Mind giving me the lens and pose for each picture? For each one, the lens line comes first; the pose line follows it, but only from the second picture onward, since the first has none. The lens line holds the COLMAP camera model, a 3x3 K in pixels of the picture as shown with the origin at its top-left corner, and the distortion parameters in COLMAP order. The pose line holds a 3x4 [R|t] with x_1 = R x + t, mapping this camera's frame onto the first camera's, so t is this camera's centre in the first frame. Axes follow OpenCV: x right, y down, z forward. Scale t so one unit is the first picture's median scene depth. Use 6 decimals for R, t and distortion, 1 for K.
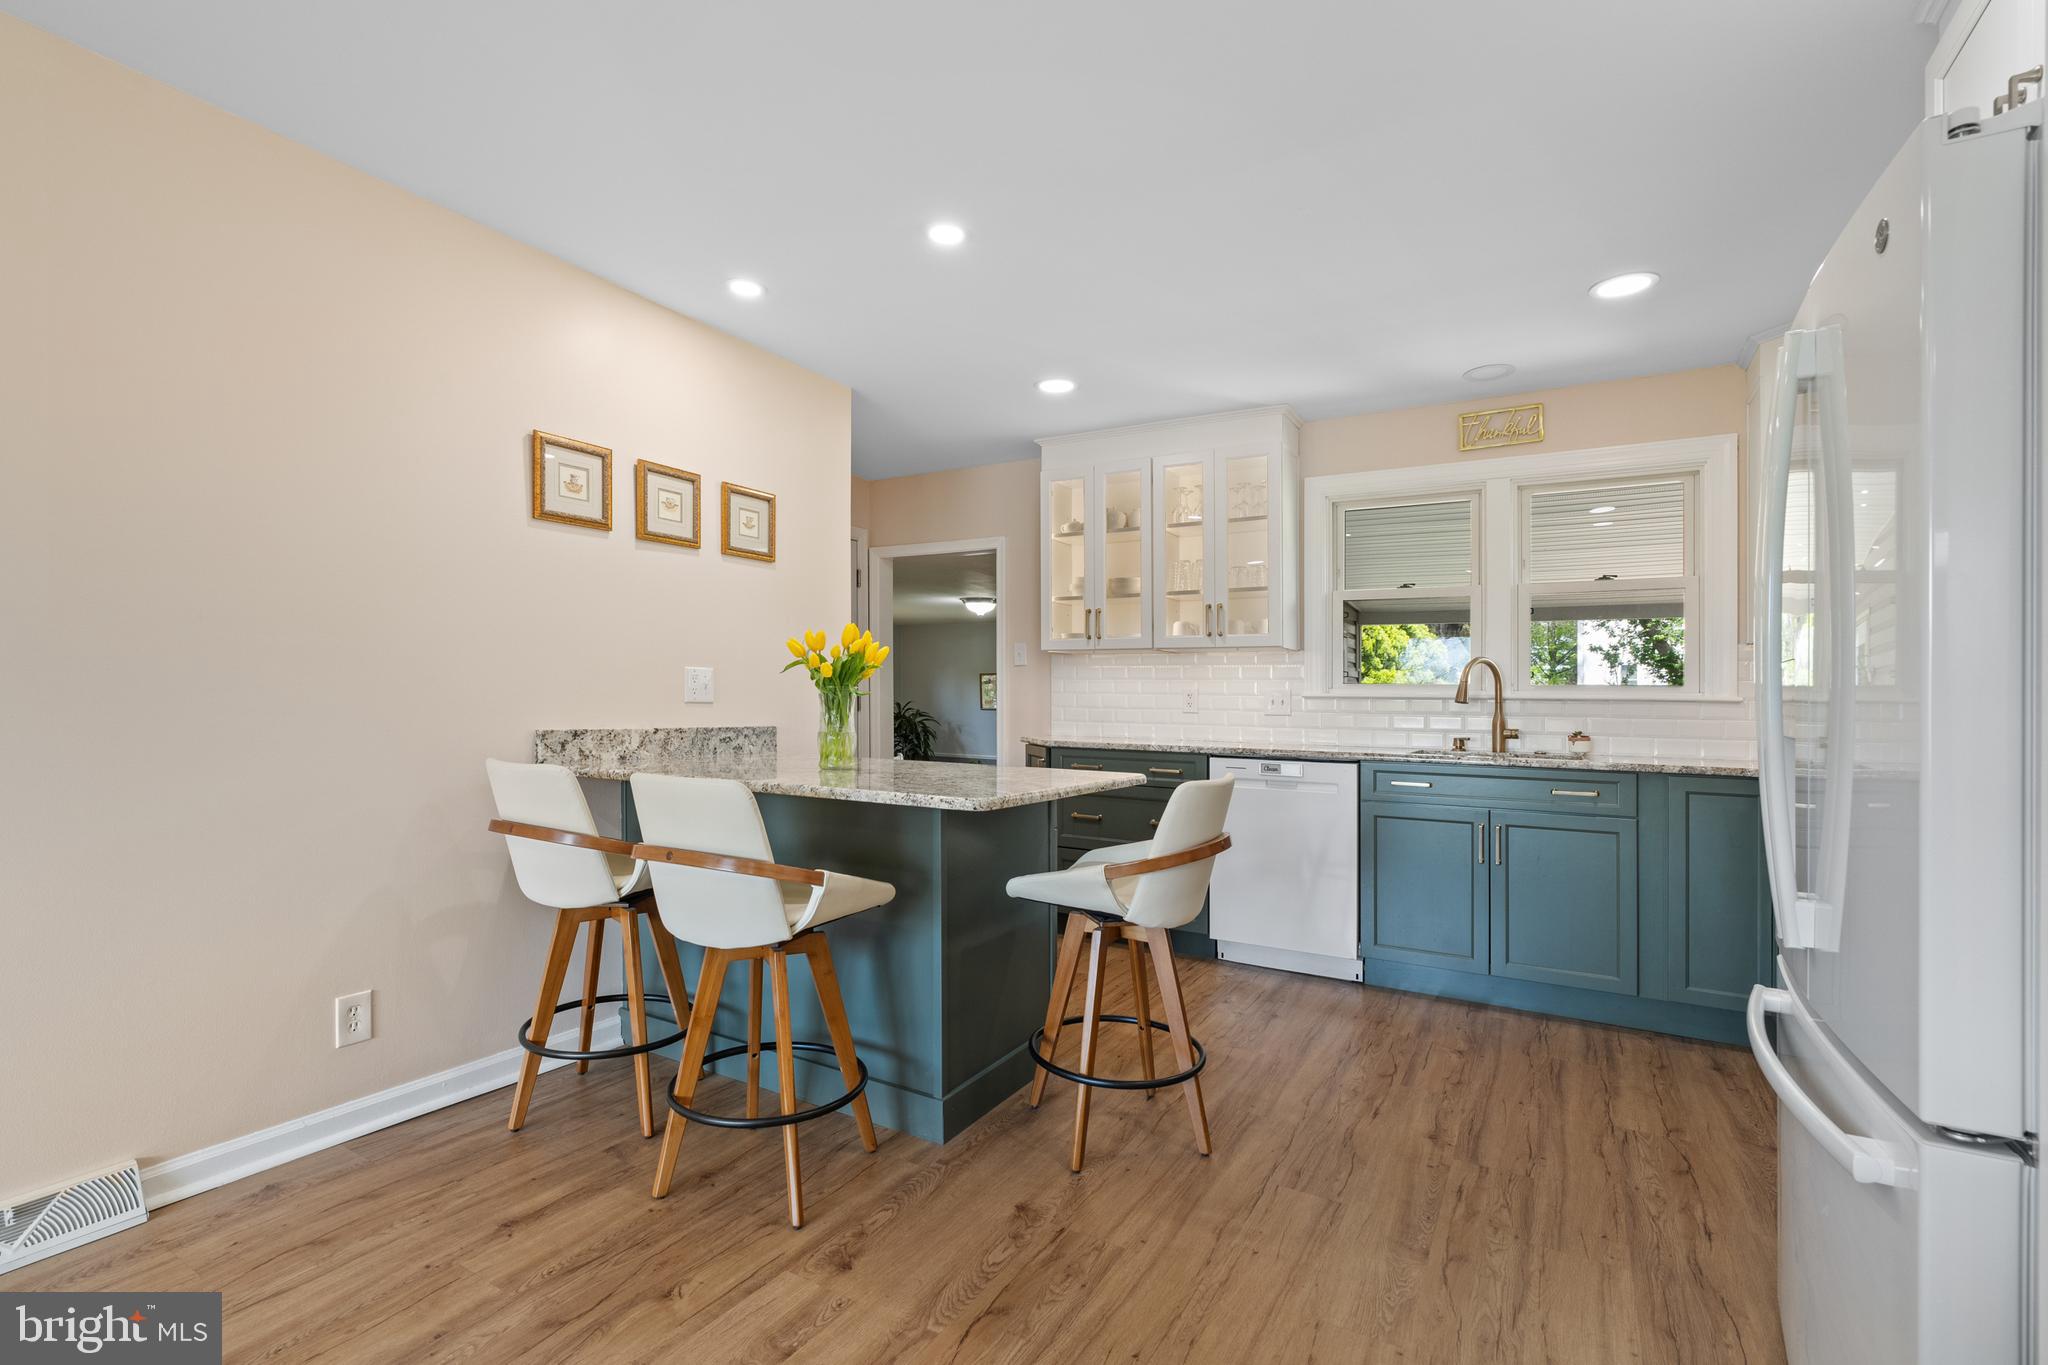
lens RADIAL K [[925.8, 0, 1015.0], [0, 925.8, 708.5], [0, 0, 1]] dist [-0.006865, 0.000143]
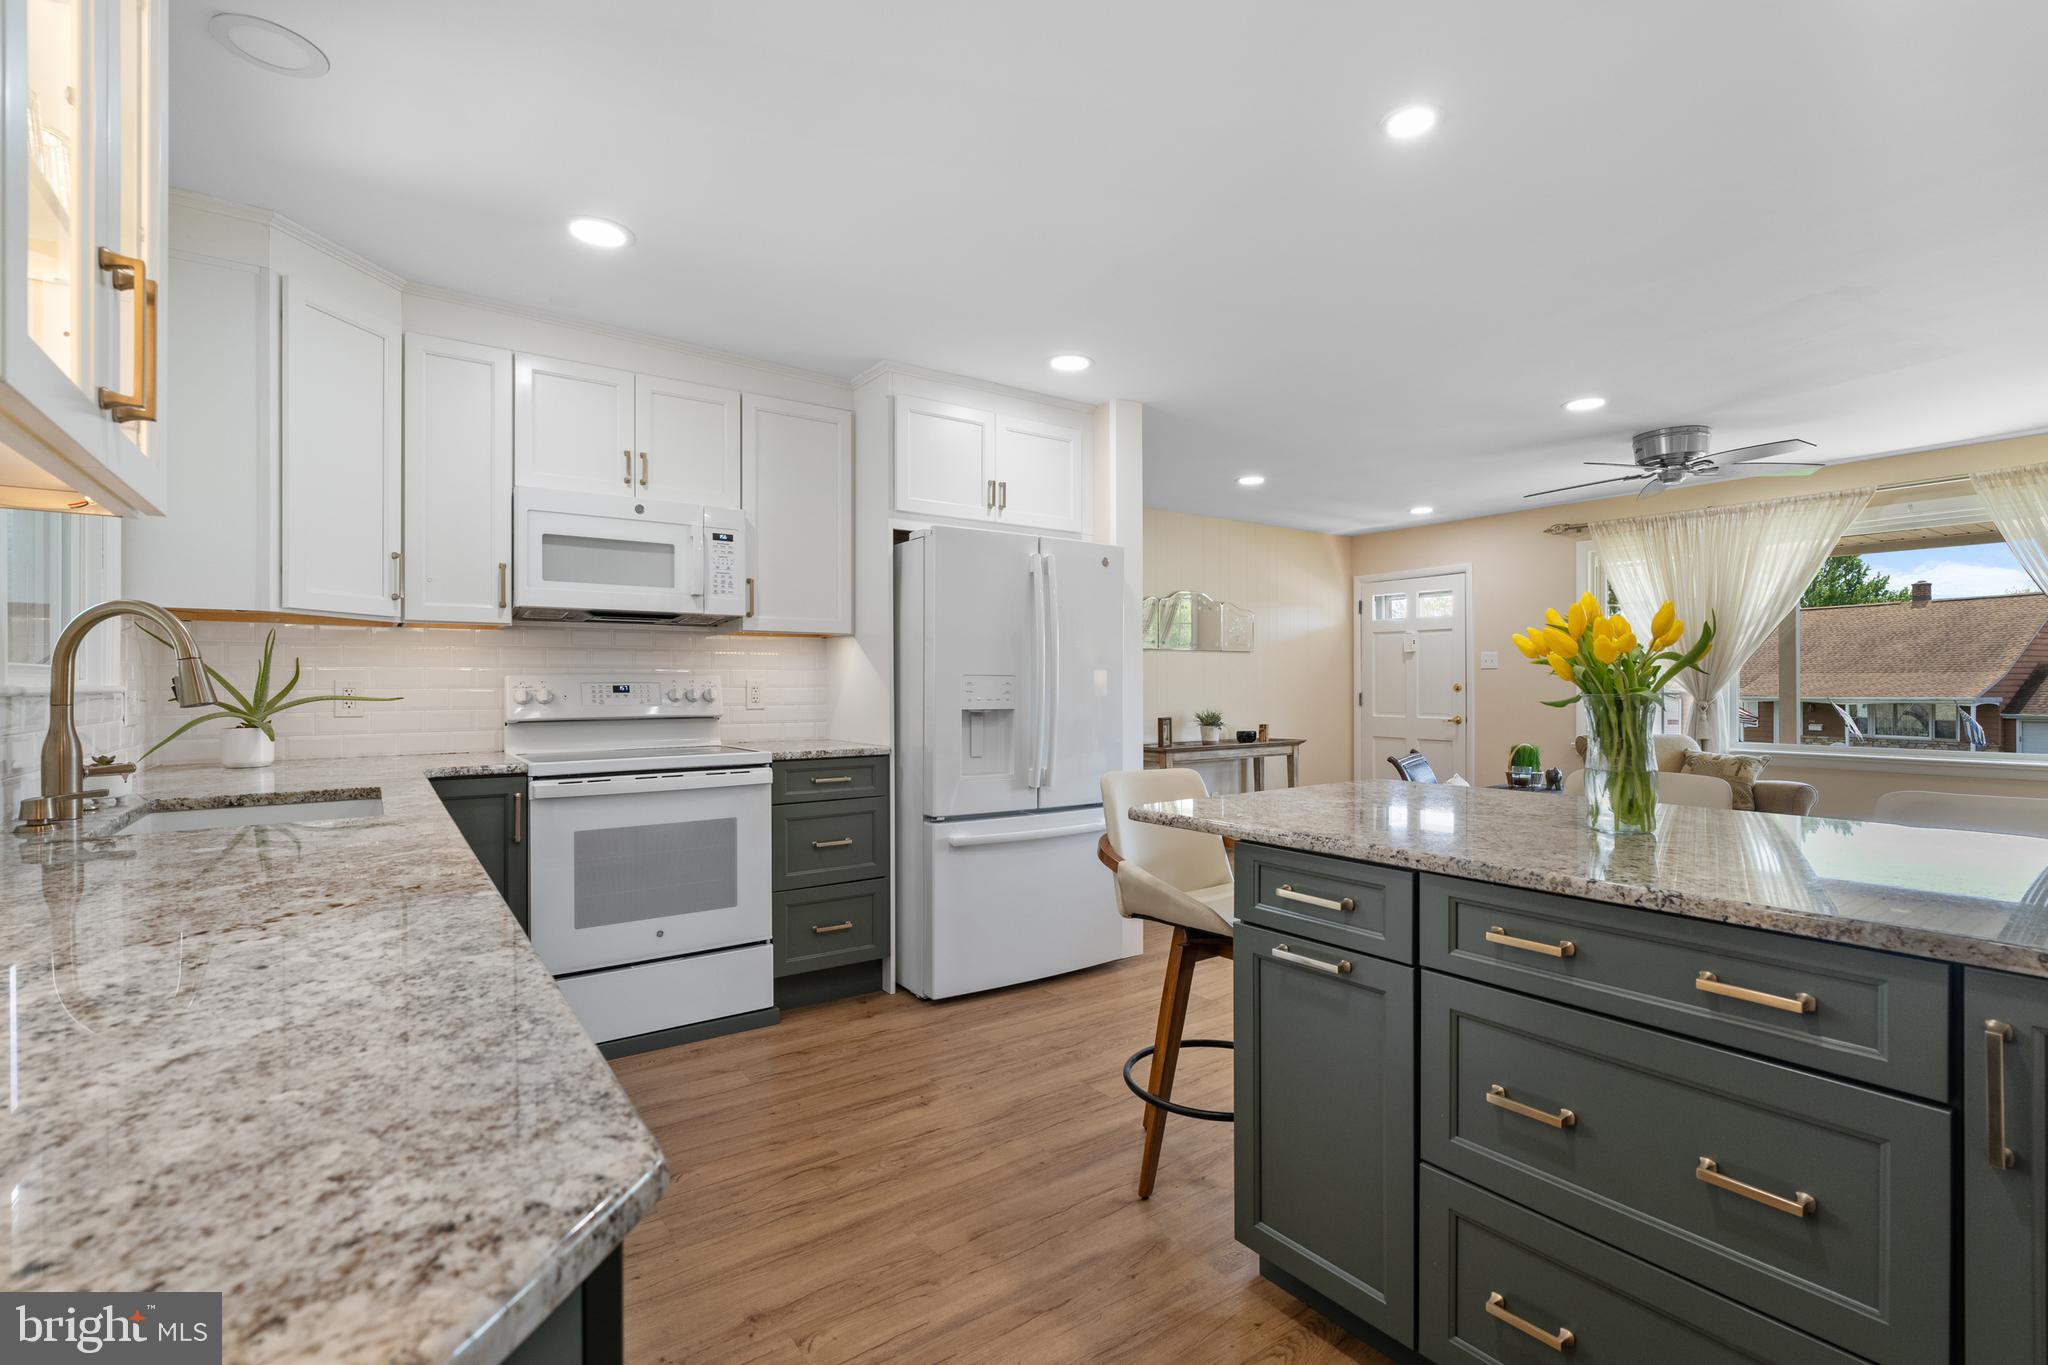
lens RADIAL K [[925.5, 0, 1024.0], [0, 925.5, 682.5], [0, 0, 1]] dist [-0.005671, 0.000308]
pose [[-0.915003, -0.011269, 0.403290, -0.071185], [-0.007227, 0.999907, 0.011542, -0.033729], [-0.403383, 0.007646, -0.914999, 1.645309]]
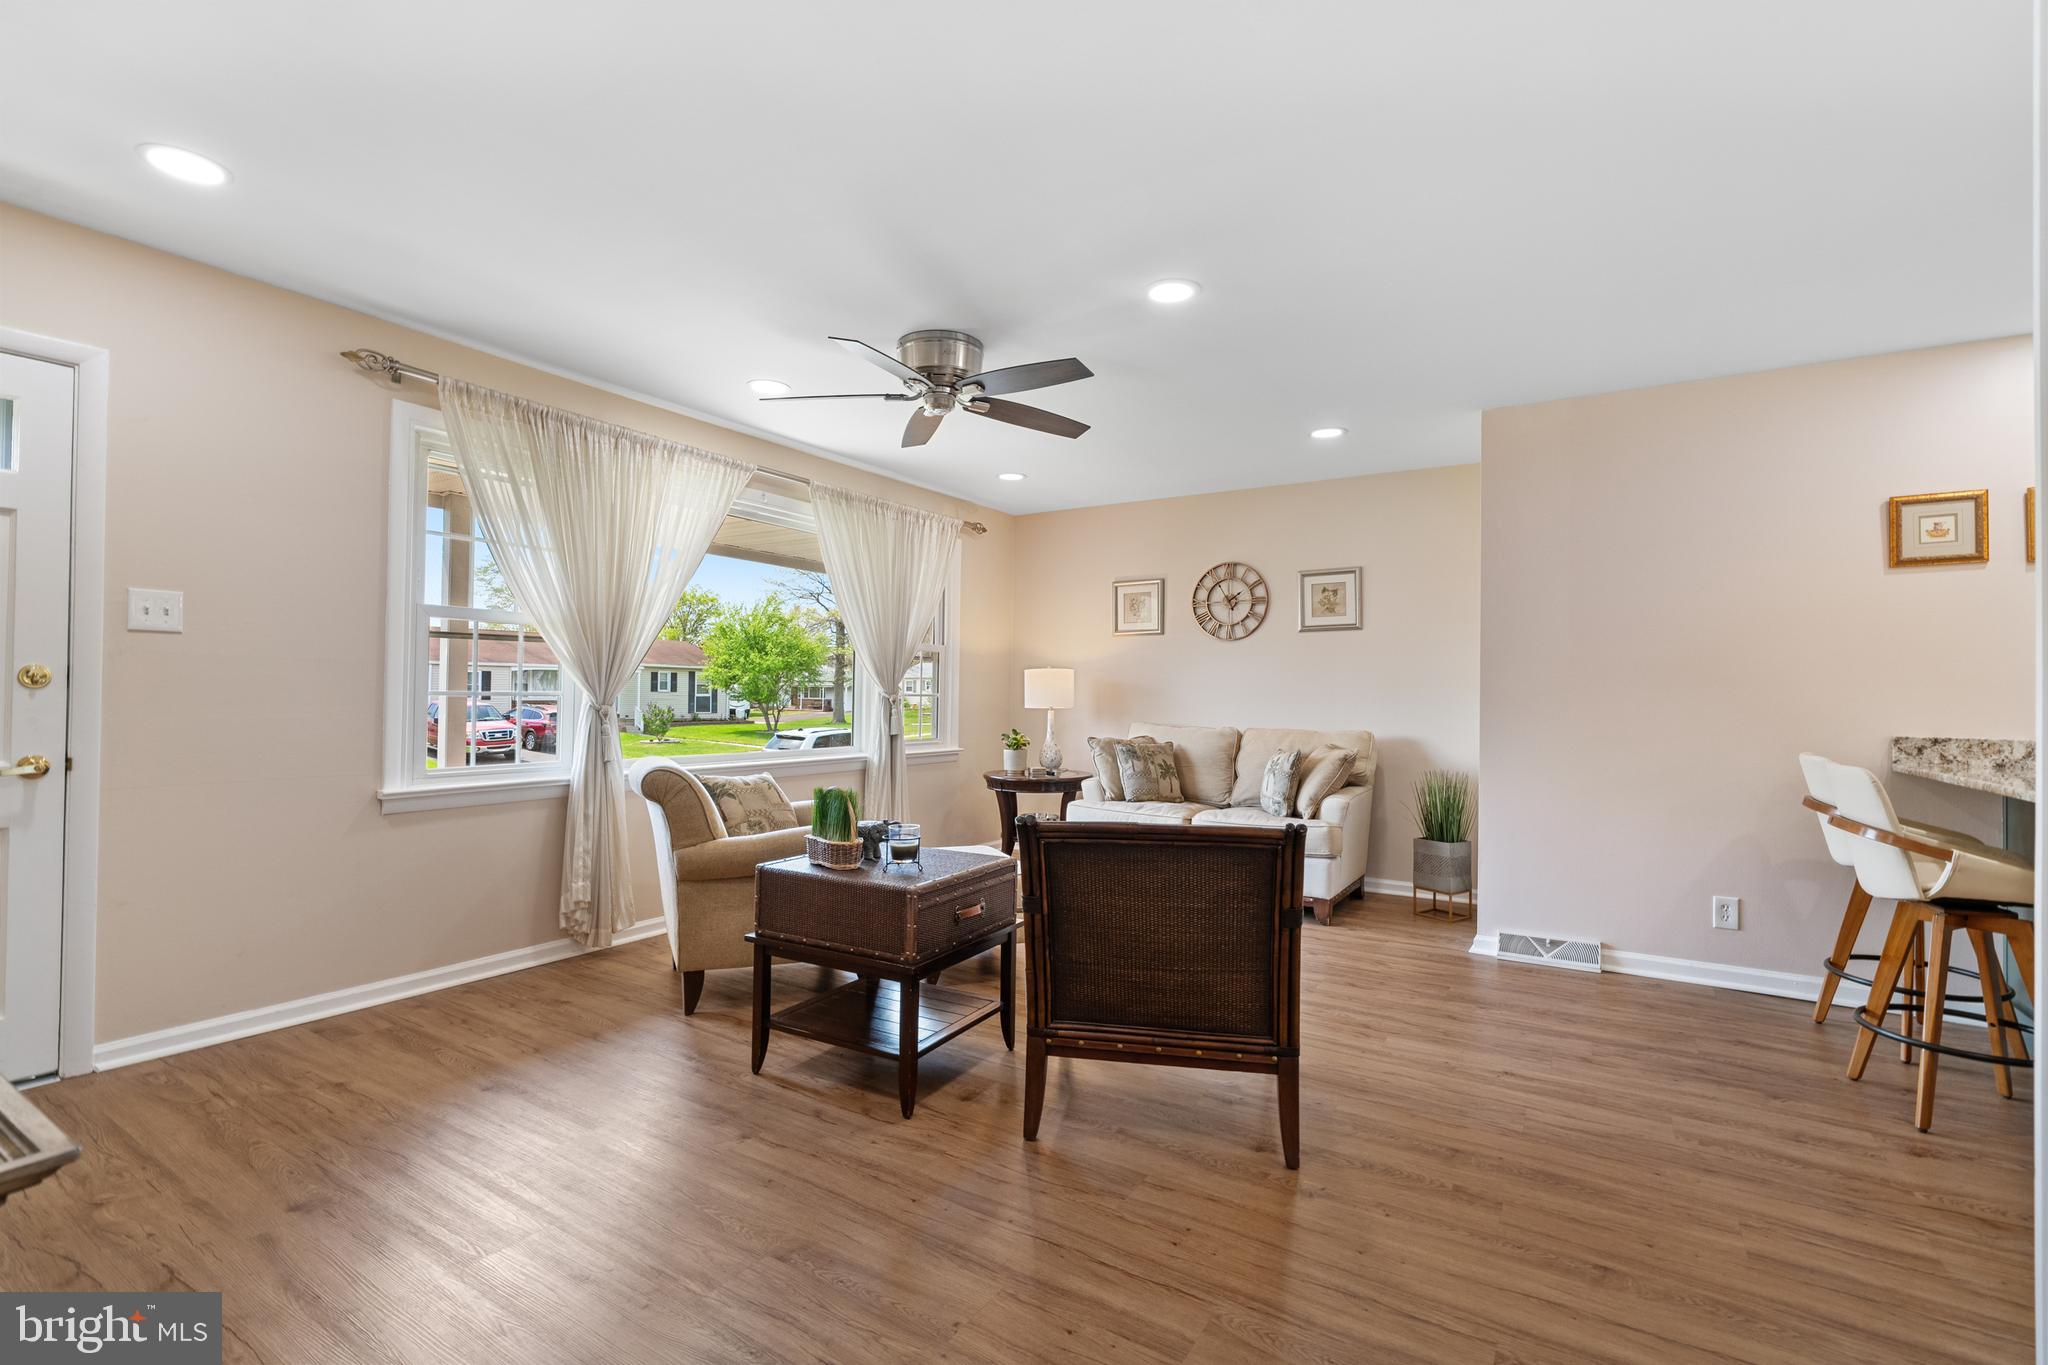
lens RADIAL K [[922.6, 0, 1012.2], [0, 922.6, 698.6], [0, 0, 1]] dist [-0.007846, 0.001696]
pose [[-0.033951, -0.010318, -0.999370, 0.727174], [-0.020788, 0.999738, -0.009616, 0.008728], [0.999207, 0.020448, -0.034156, -0.139999]]
